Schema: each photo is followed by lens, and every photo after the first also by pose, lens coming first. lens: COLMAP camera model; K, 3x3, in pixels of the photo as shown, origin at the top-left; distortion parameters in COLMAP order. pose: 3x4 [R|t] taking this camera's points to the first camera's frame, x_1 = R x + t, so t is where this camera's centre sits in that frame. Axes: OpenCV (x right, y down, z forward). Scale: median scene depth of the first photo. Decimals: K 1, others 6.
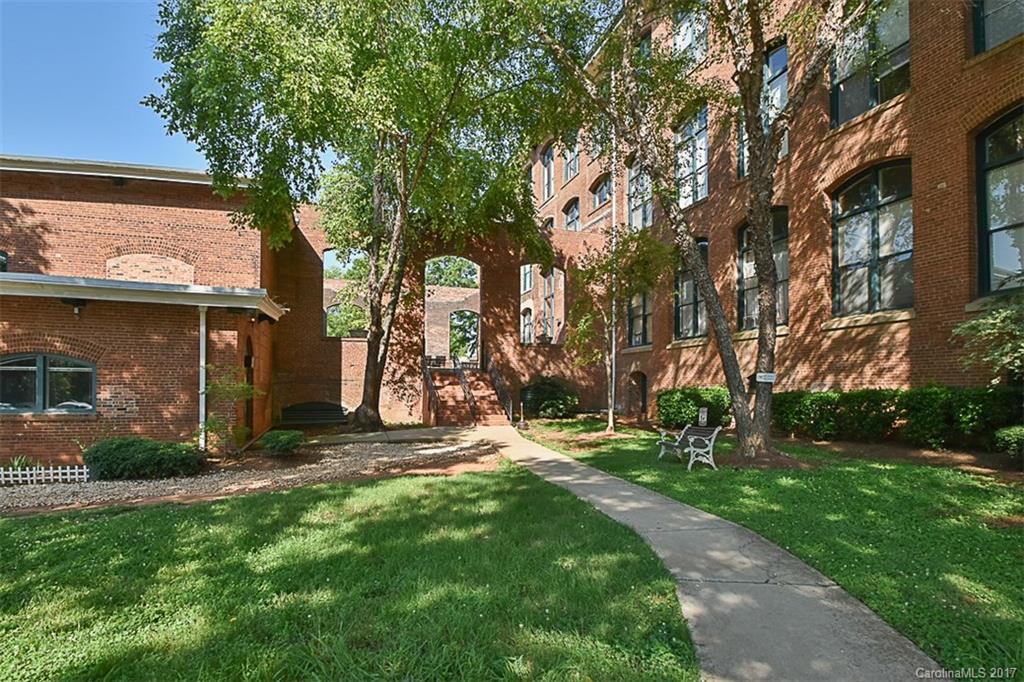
lens RADIAL K [[522.6, 0, 512.0], [0, 522.6, 341.0], [0, 0, 1]] dist [0.002492, -0.016484]
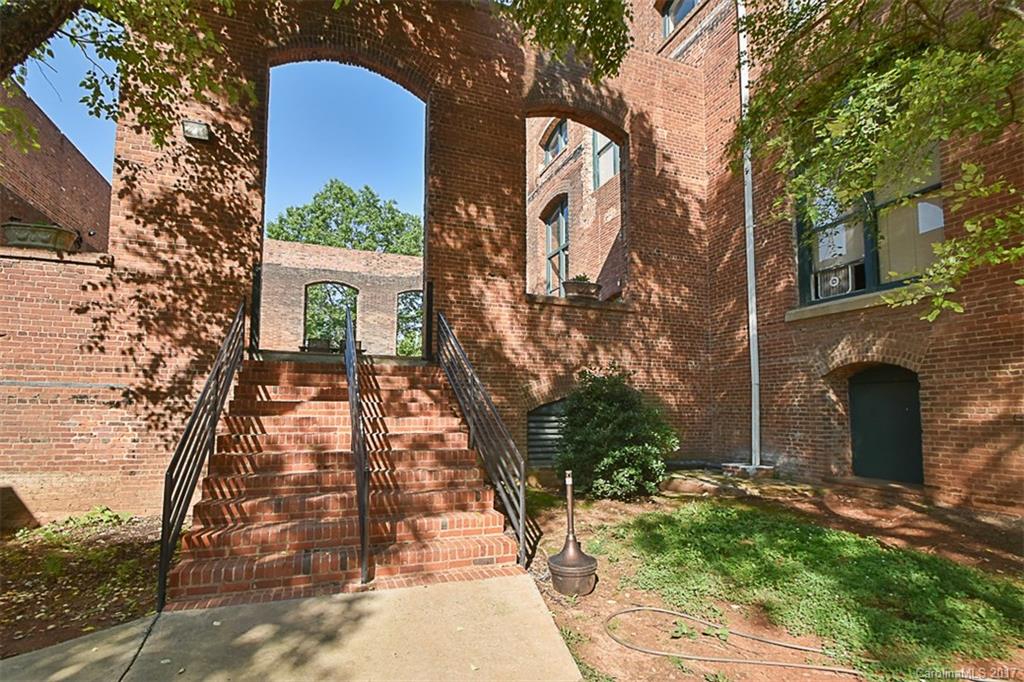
lens RADIAL K [[482.2, 0, 514.3], [0, 482.2, 355.8], [0, 0, 1]] dist [-0.002996, -0.000732]
pose [[0.996776, 0.003002, 0.080177, -0.022804], [0.000085, 0.999260, -0.038470, 0.063040], [-0.080233, 0.038353, 0.996038, 0.650285]]
